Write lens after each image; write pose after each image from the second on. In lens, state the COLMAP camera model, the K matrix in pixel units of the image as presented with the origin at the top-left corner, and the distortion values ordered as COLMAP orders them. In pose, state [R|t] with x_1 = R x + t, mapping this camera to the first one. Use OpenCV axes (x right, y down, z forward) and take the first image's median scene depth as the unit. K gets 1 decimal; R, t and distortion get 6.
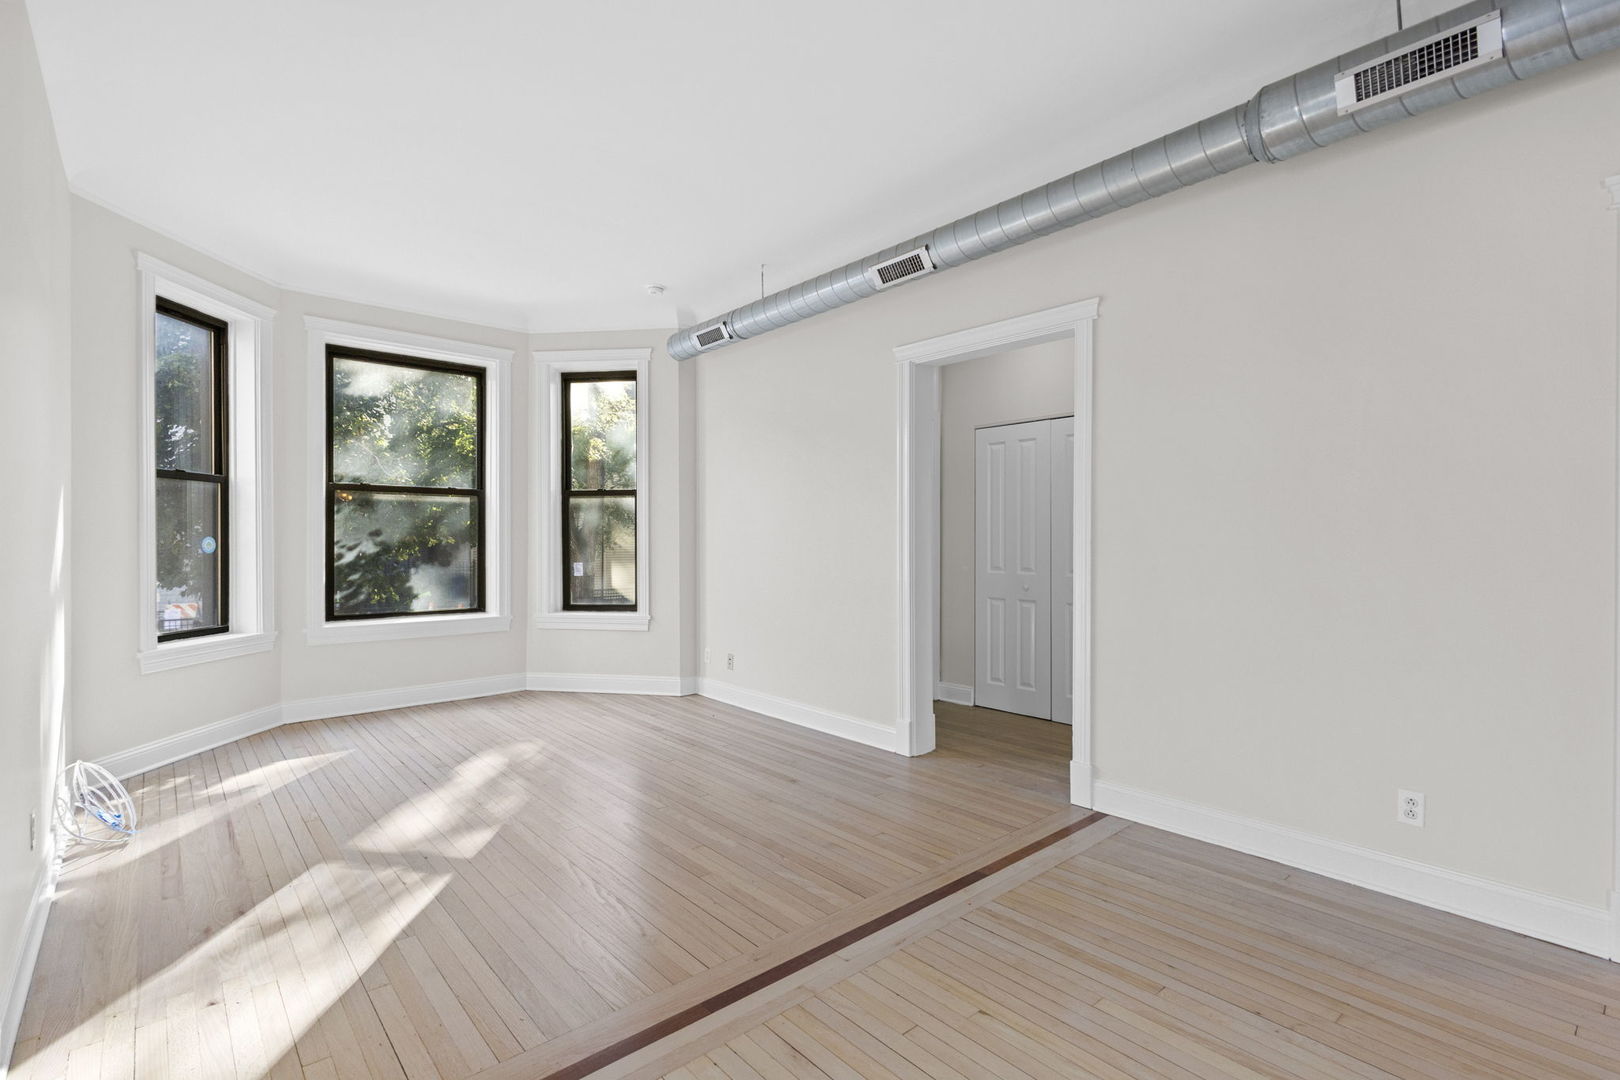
lens RADIAL K [[754.0, 0, 797.9], [0, 754.0, 535.4], [0, 0, 1]] dist [0.007772, -0.001087]
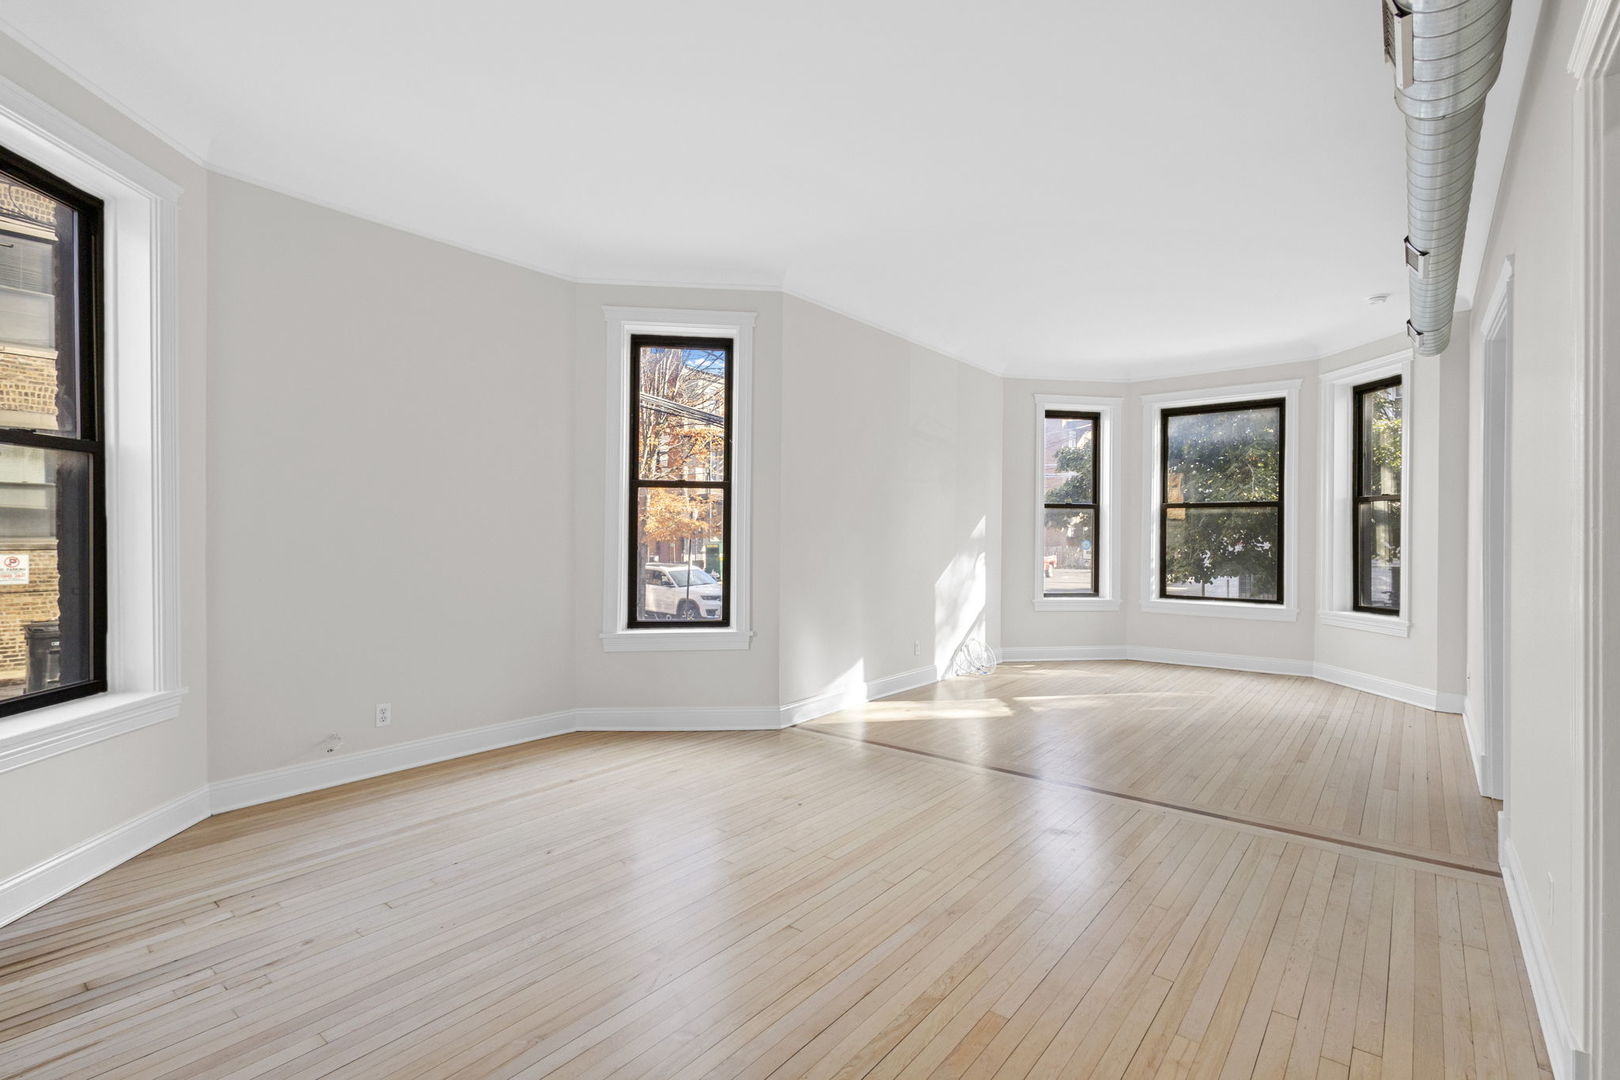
lens RADIAL K [[771.9, 0, 819.4], [0, 771.9, 543.2], [0, 0, 1]] dist [-0.001054, -0.000367]
pose [[0.193030, 0.005518, -0.981177, 0.945283], [-0.003940, 0.999980, 0.004848, 0.004348], [0.981185, 0.002930, 0.193048, 0.089848]]
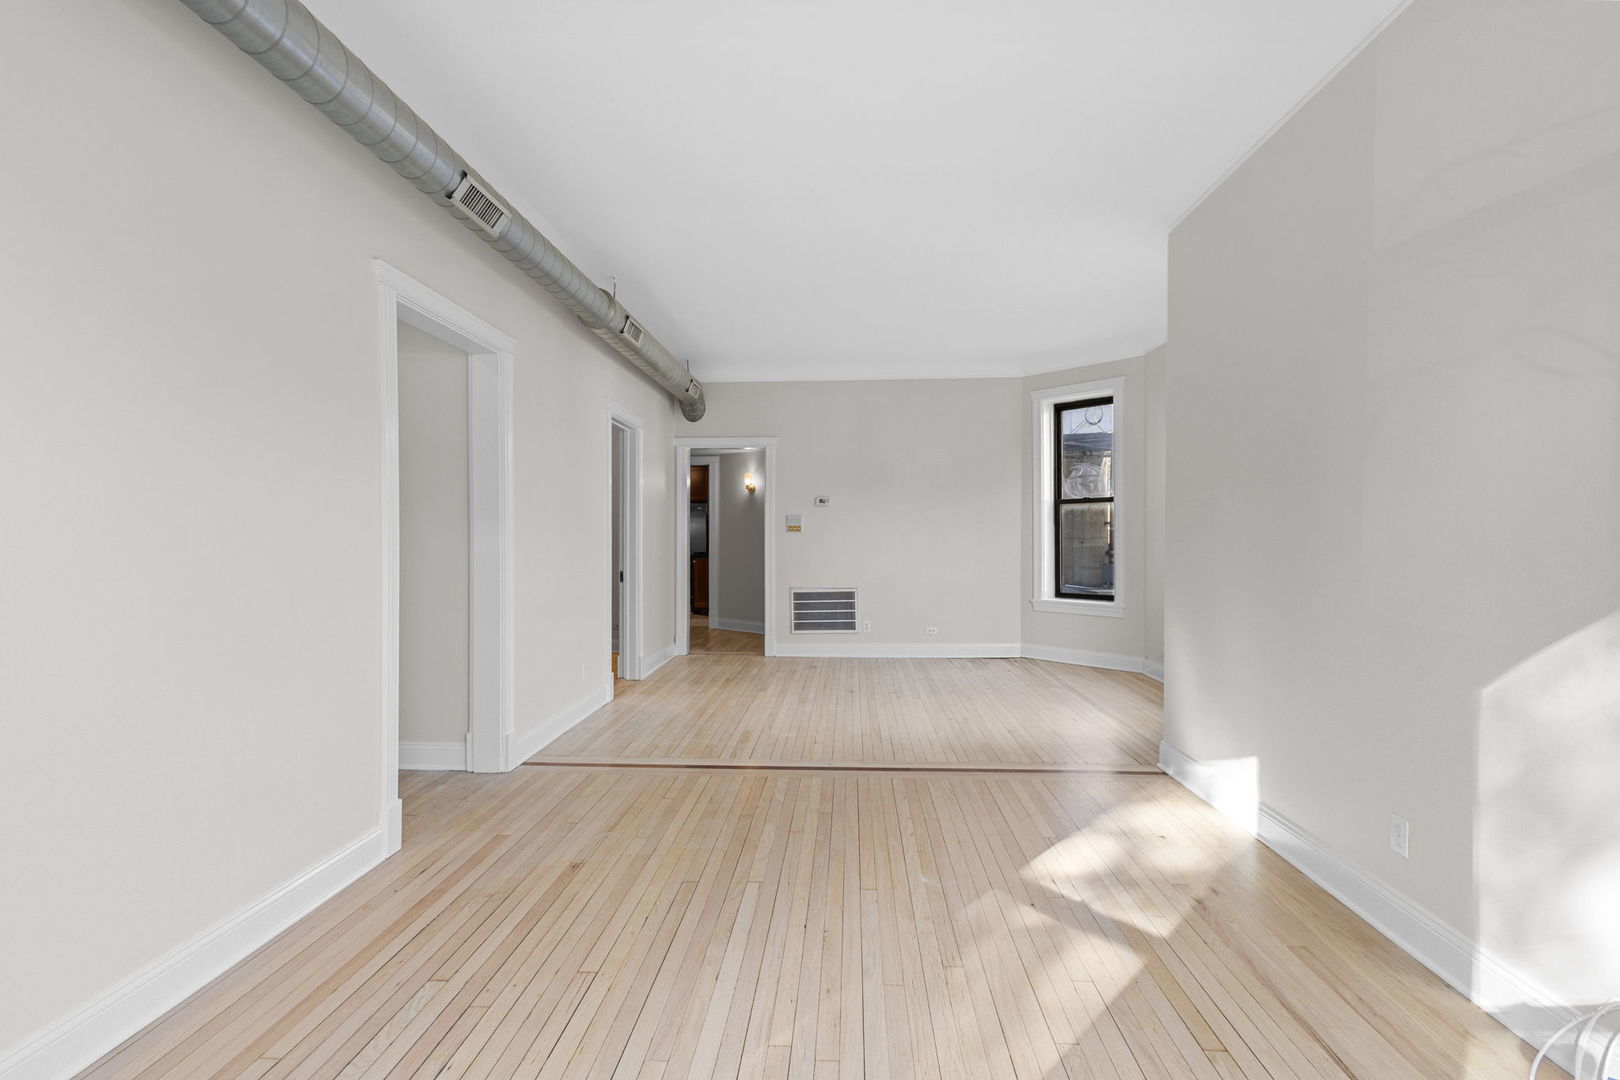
lens RADIAL K [[754.0, 0, 797.9], [0, 754.0, 535.4], [0, 0, 1]] dist [0.007772, -0.001087]
pose [[-0.705770, -0.001995, 0.708438, -0.685555], [0.002102, 0.999986, 0.004910, -0.009037], [-0.708438, 0.004955, -0.705756, 1.349002]]
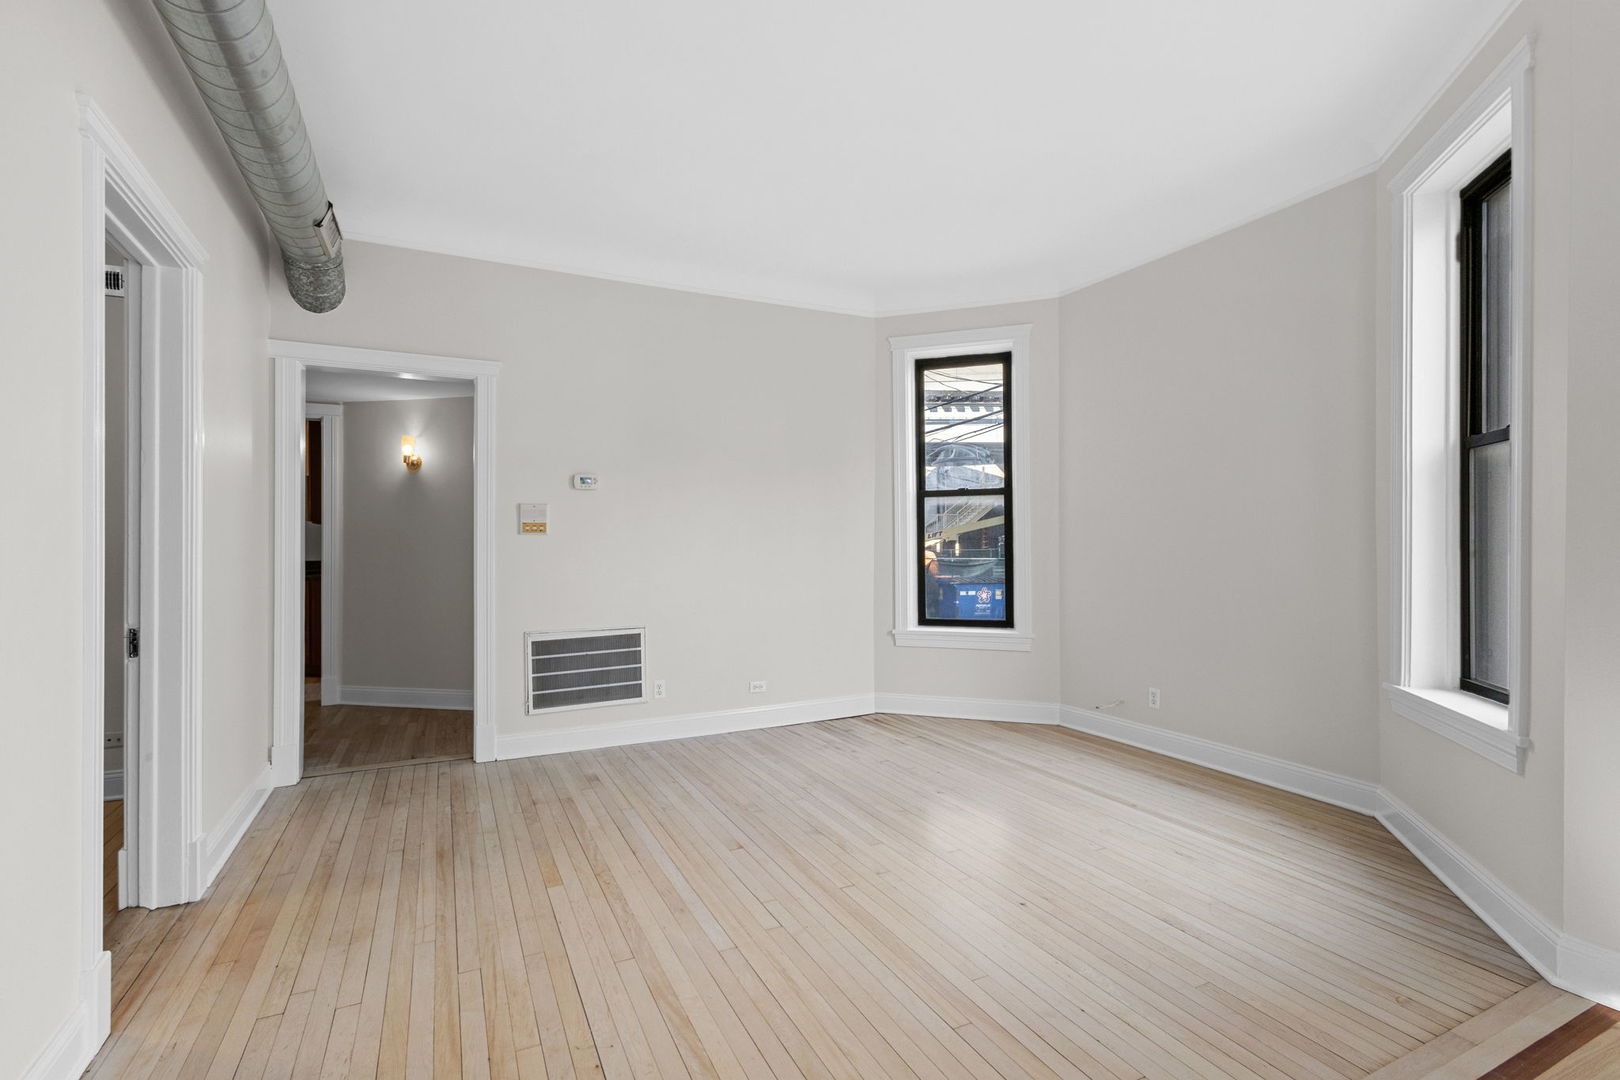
lens RADIAL K [[744.3, 0, 804.5], [0, 744.3, 542.6], [0, 0, 1]] dist [0.006961, -0.000277]
pose [[-0.965583, 0.002117, 0.260088, 0.068385], [0.002404, 0.999997, 0.000786, 0.005061], [-0.260085, 0.001384, -0.965585, 0.906282]]
